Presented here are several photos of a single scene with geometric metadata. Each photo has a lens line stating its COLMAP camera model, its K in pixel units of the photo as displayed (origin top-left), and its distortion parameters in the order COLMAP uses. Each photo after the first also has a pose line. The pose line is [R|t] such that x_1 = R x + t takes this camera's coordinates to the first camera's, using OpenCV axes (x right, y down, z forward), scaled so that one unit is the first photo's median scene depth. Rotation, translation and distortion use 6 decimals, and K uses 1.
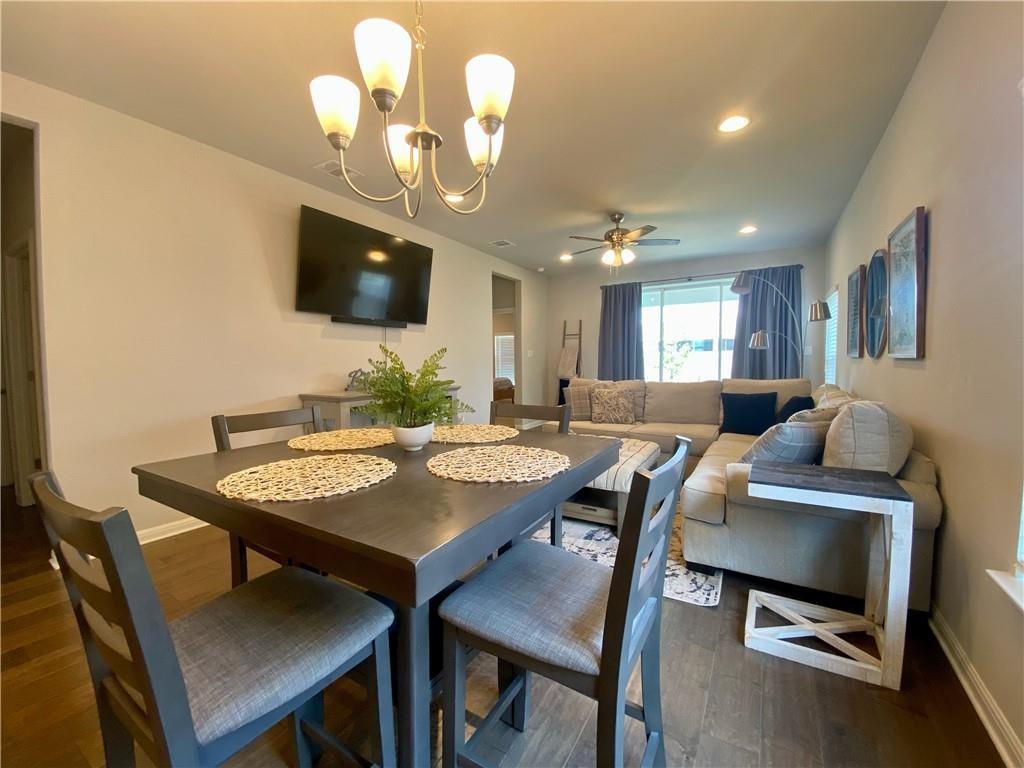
lens RADIAL K [[411.8, 0, 515.5], [0, 411.8, 387.7], [0, 0, 1]] dist [-0.000573, -0.009909]
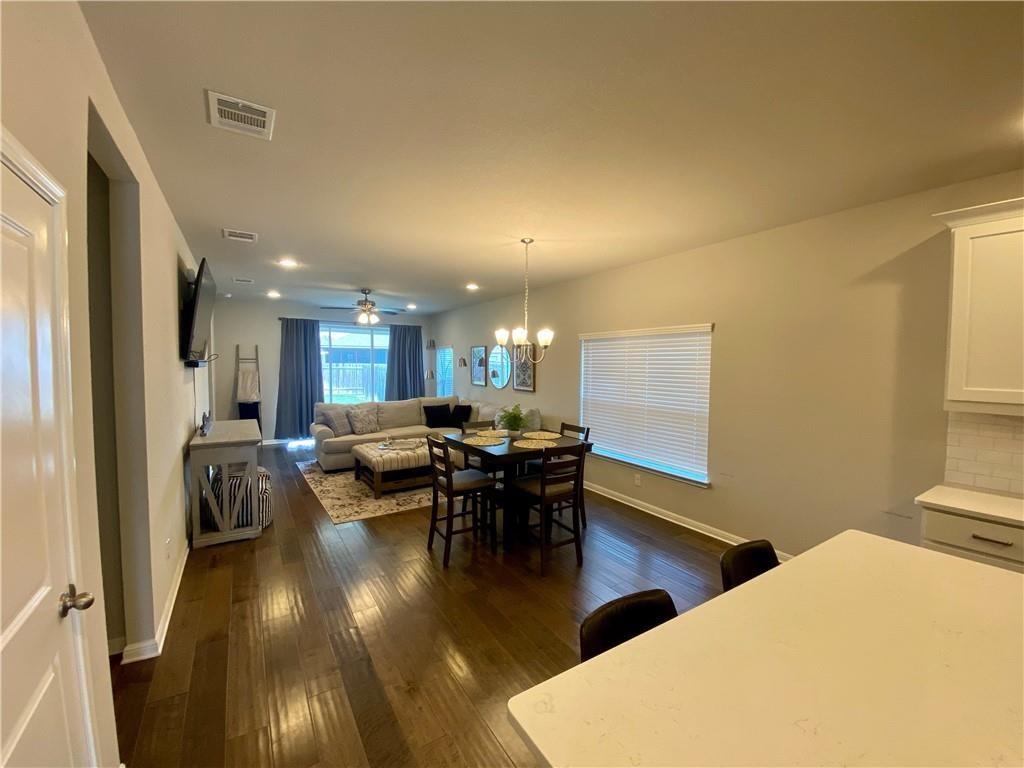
lens RADIAL K [[411.8, 0, 519.2], [0, 411.8, 382.5], [0, 0, 1]] dist [-0.000573, -0.009909]
pose [[0.412756, -0.031477, 0.910298, -0.801695], [0.042405, 0.998983, 0.015315, -0.085546], [-0.909854, 0.032280, 0.413671, -0.075947]]
